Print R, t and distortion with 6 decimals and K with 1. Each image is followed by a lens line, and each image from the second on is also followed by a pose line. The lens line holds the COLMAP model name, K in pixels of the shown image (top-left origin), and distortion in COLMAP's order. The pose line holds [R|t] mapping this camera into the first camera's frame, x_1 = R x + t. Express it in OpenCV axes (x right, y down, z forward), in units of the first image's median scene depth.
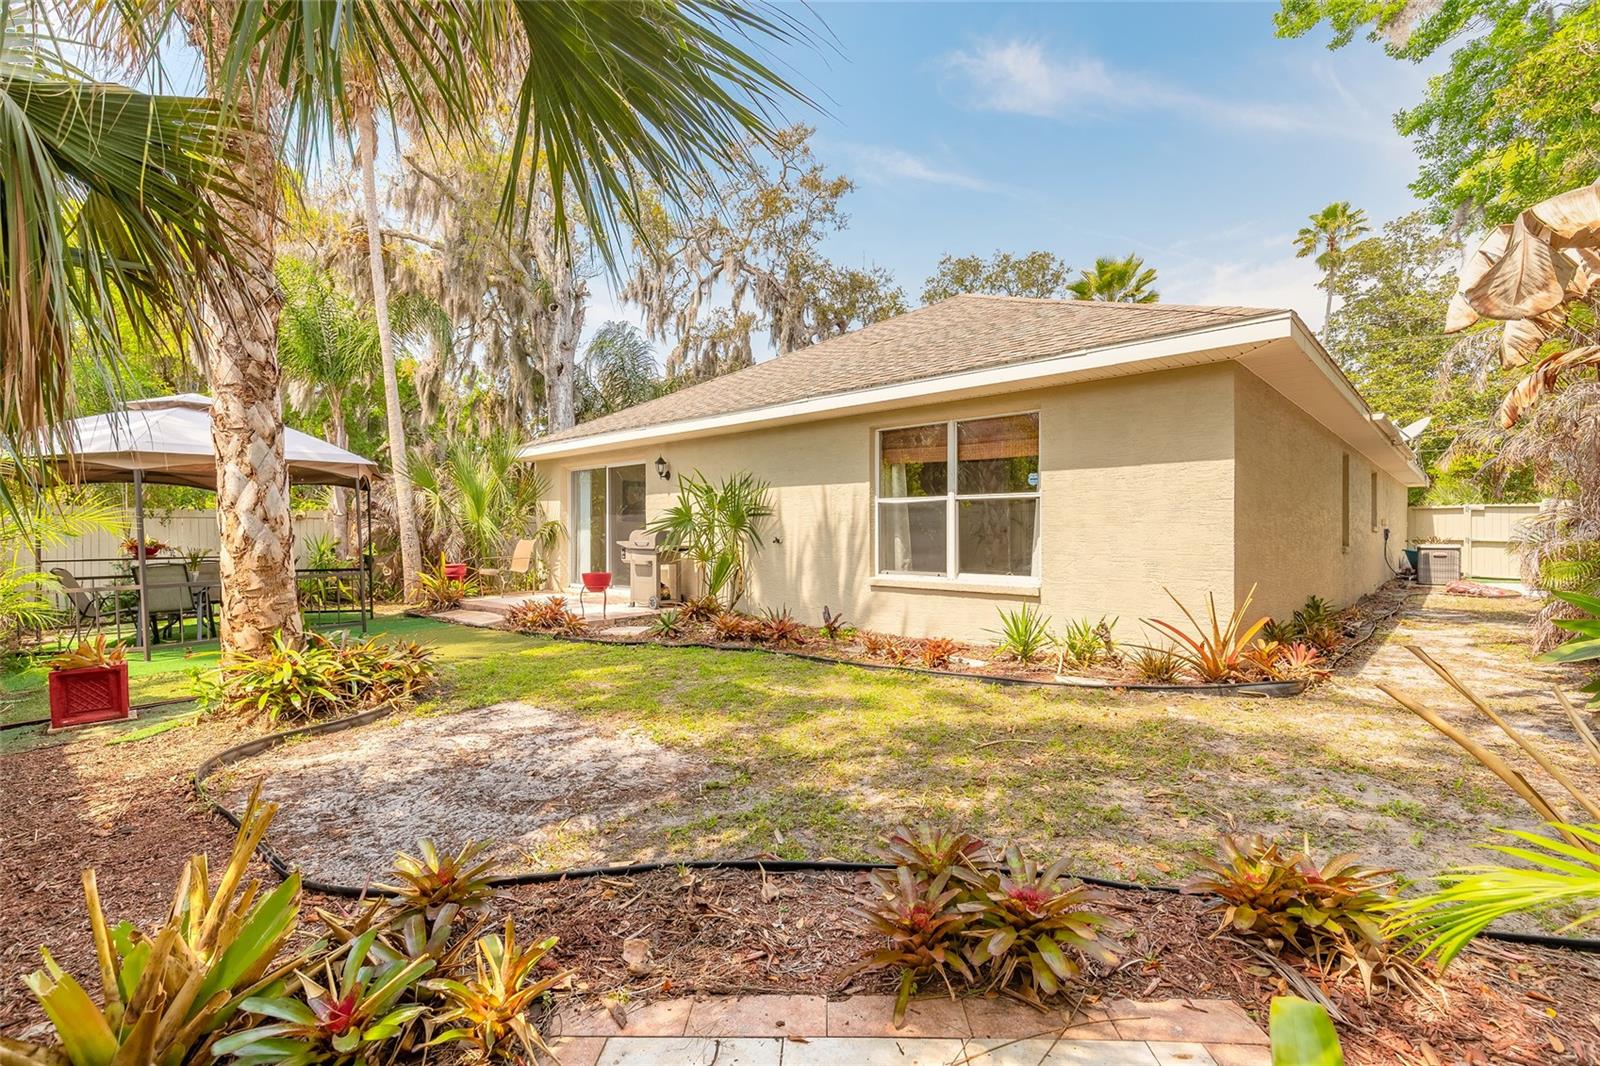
lens RADIAL K [[732.6, 0, 796.8], [0, 732.6, 537.0], [0, 0, 1]] dist [0.013405, 0.000245]
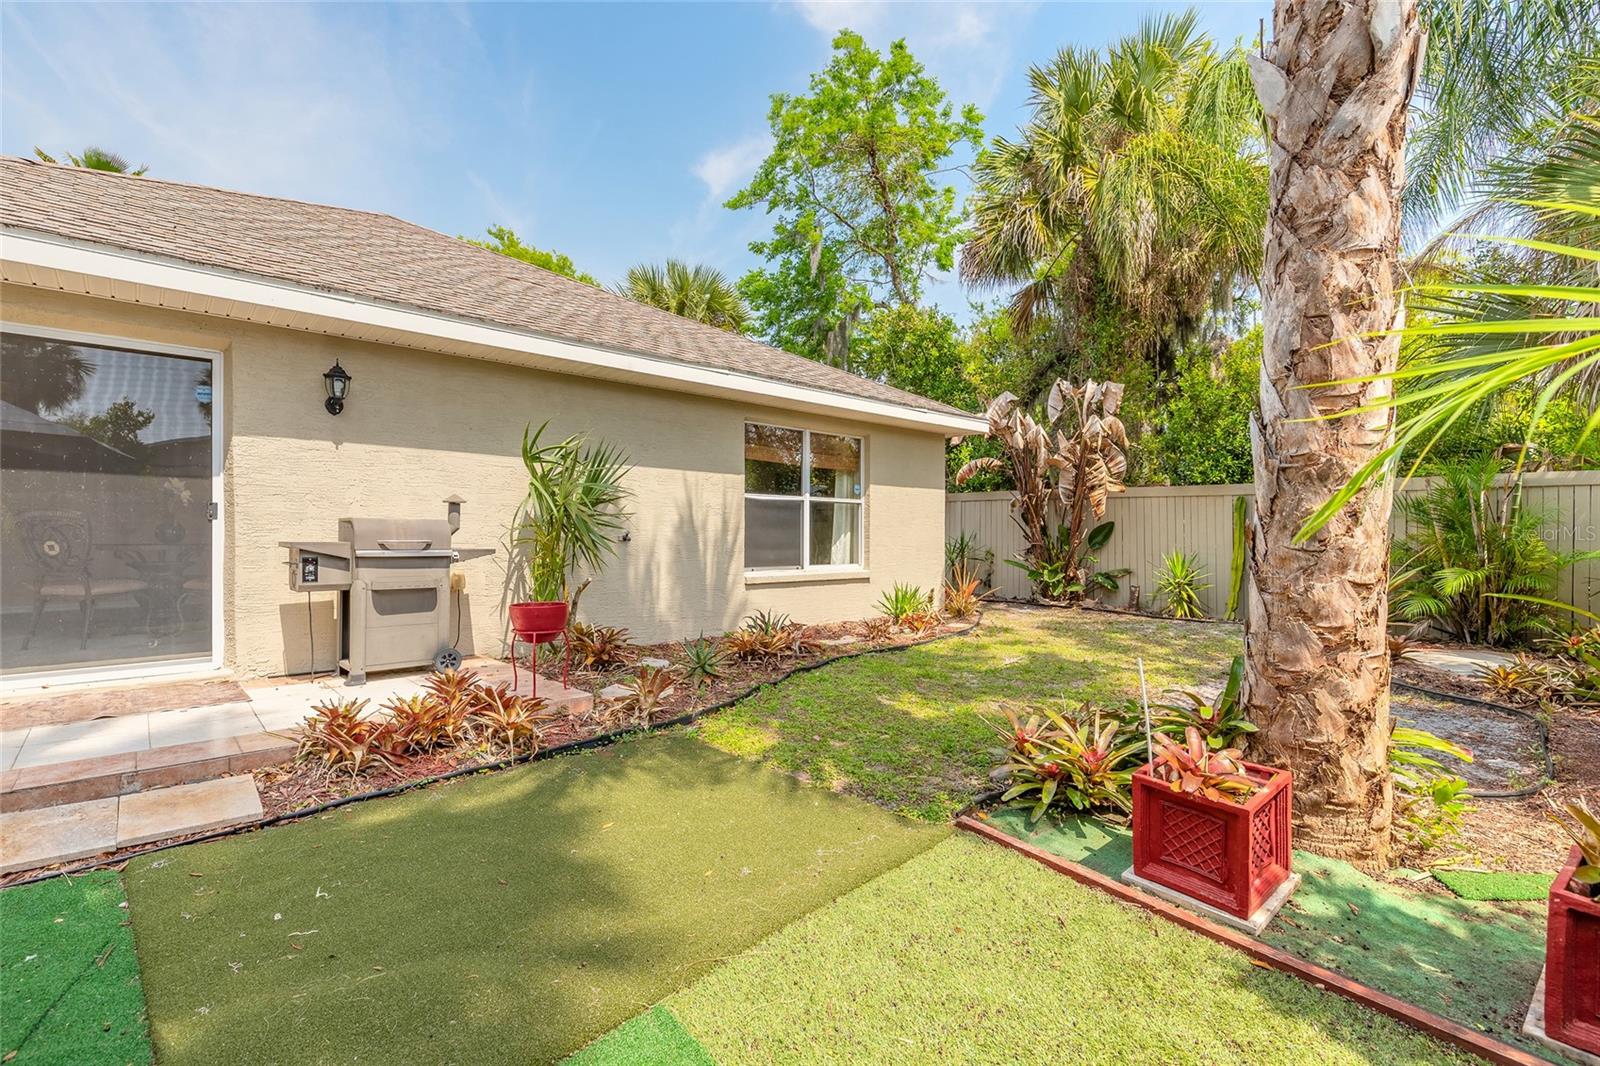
lens RADIAL K [[732.6, 0, 796.8], [0, 732.6, 537.0], [0, 0, 1]] dist [0.013405, 0.000245]
pose [[0.059137, -0.004017, 0.998242, -0.849831], [0.000067, 0.999992, 0.004020, 0.000811], [-0.998250, -0.000170, 0.059136, 0.878406]]
